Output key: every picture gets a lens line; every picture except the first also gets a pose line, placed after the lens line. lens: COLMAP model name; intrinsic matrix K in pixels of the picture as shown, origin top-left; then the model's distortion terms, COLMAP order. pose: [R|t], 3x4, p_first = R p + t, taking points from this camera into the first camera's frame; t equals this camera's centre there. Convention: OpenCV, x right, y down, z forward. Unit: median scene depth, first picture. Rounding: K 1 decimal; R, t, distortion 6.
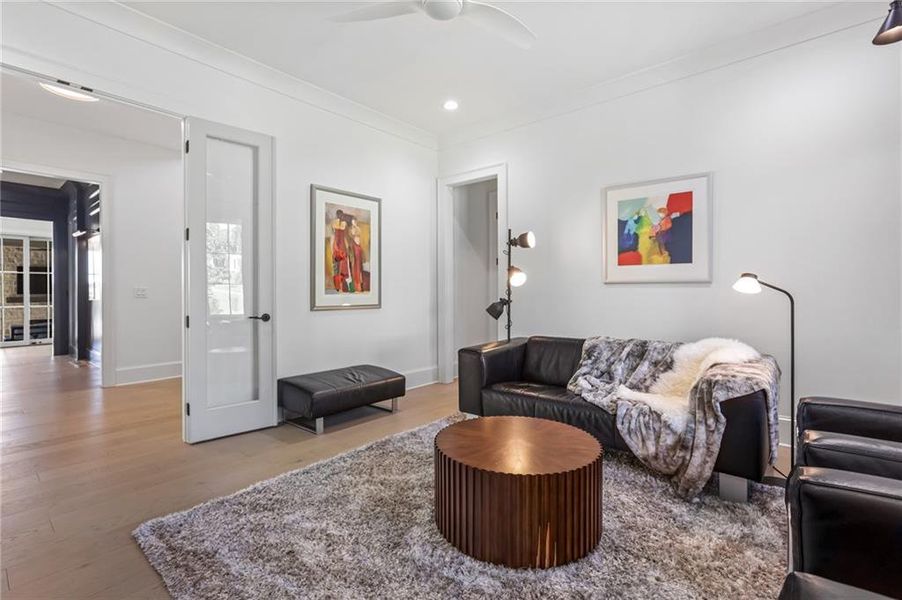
lens RADIAL K [[414.3, 0, 454.4], [0, 414.3, 296.1], [0, 0, 1]] dist [-0.011692, 0.000224]
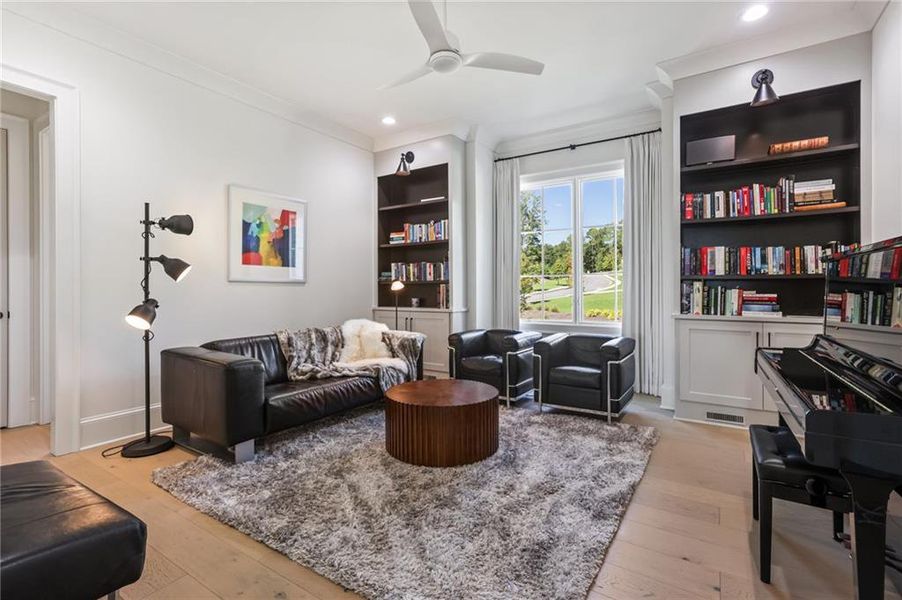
lens RADIAL K [[414.3, 0, 454.4], [0, 414.3, 296.1], [0, 0, 1]] dist [-0.011692, 0.000224]
pose [[-0.130450, -0.017742, 0.991296, -0.726835], [0.009443, 0.999772, 0.019136, -0.009916], [-0.991410, 0.011857, -0.130253, 0.634312]]
